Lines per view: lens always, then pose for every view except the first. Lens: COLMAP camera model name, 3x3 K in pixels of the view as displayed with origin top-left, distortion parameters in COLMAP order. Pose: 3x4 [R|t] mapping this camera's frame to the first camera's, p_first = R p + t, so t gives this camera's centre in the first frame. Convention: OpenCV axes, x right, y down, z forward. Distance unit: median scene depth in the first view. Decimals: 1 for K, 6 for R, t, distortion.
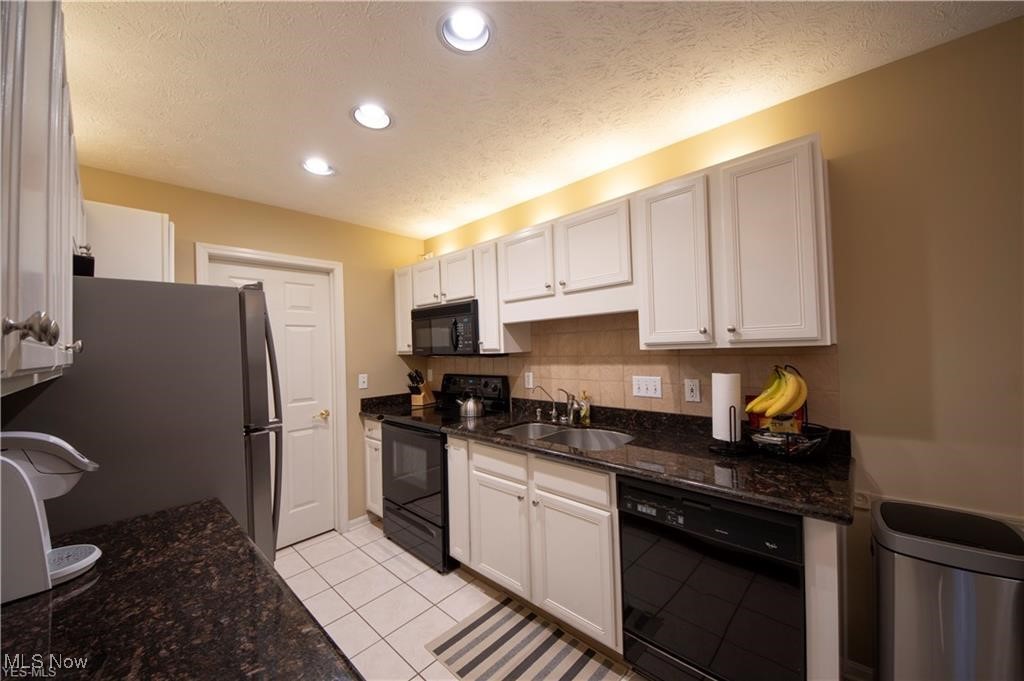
lens RADIAL K [[366.7, 0, 512.0], [0, 366.7, 340.5], [0, 0, 1]] dist [-0.000272, -0.000044]
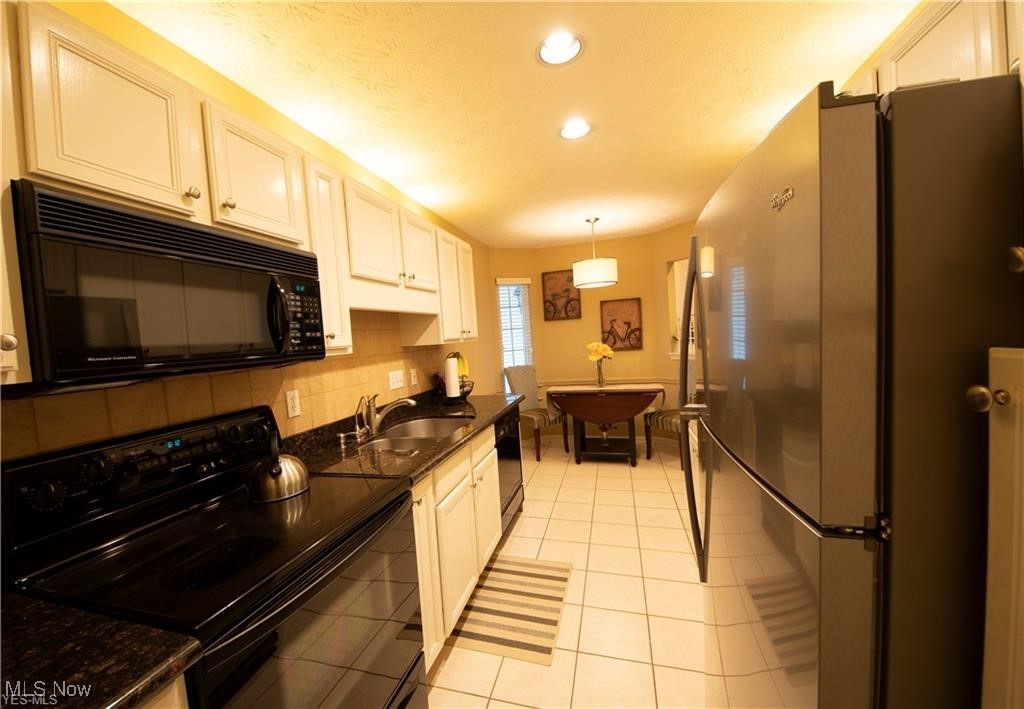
lens RADIAL K [[348.3, 0, 512.0], [0, 348.3, 354.5], [0, 0, 1]] dist [0.000230, 0.000015]
pose [[-0.443378, 0.009180, 0.896288, -0.721968], [0.056610, 0.998238, 0.017780, 0.042750], [-0.894545, 0.058622, -0.443116, 1.061409]]
